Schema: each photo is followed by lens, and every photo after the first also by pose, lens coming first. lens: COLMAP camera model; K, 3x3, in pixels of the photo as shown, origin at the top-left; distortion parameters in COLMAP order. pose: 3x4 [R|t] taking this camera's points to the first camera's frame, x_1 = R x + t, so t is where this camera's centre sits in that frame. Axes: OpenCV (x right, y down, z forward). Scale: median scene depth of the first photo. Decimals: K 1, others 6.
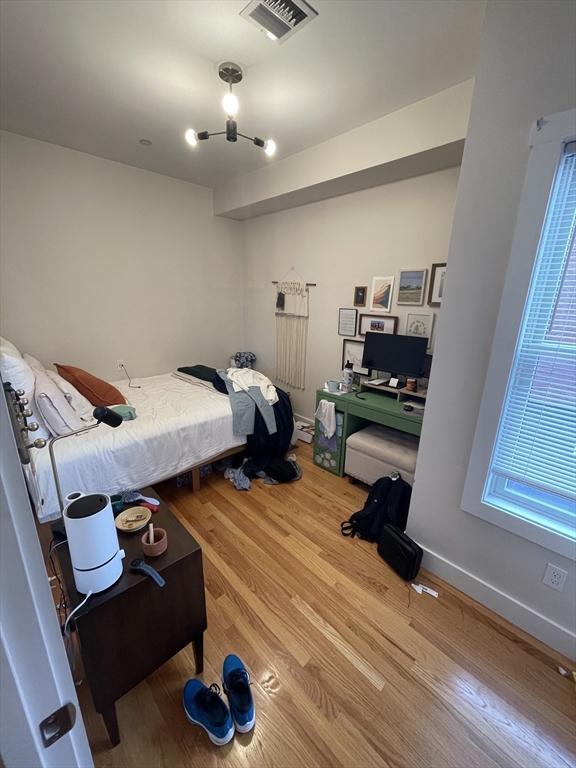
lens RADIAL K [[308.8, 0, 288.2], [0, 308.8, 383.5], [0, 0, 1]] dist [-0.008786, 0.001714]
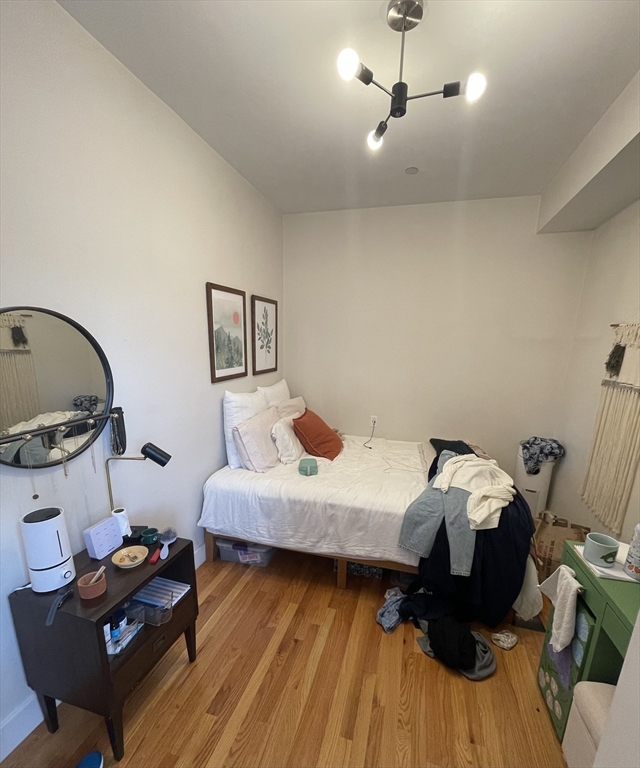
lens RADIAL K [[343.6, 0, 322.7], [0, 343.6, 427.2], [0, 0, 1]] dist [-0.003444, 0.001547]
pose [[0.510693, 0.191150, -0.838245, 0.349012], [-0.244226, 0.967061, 0.071733, -0.106831], [0.824346, 0.168088, 0.540556, 0.415571]]
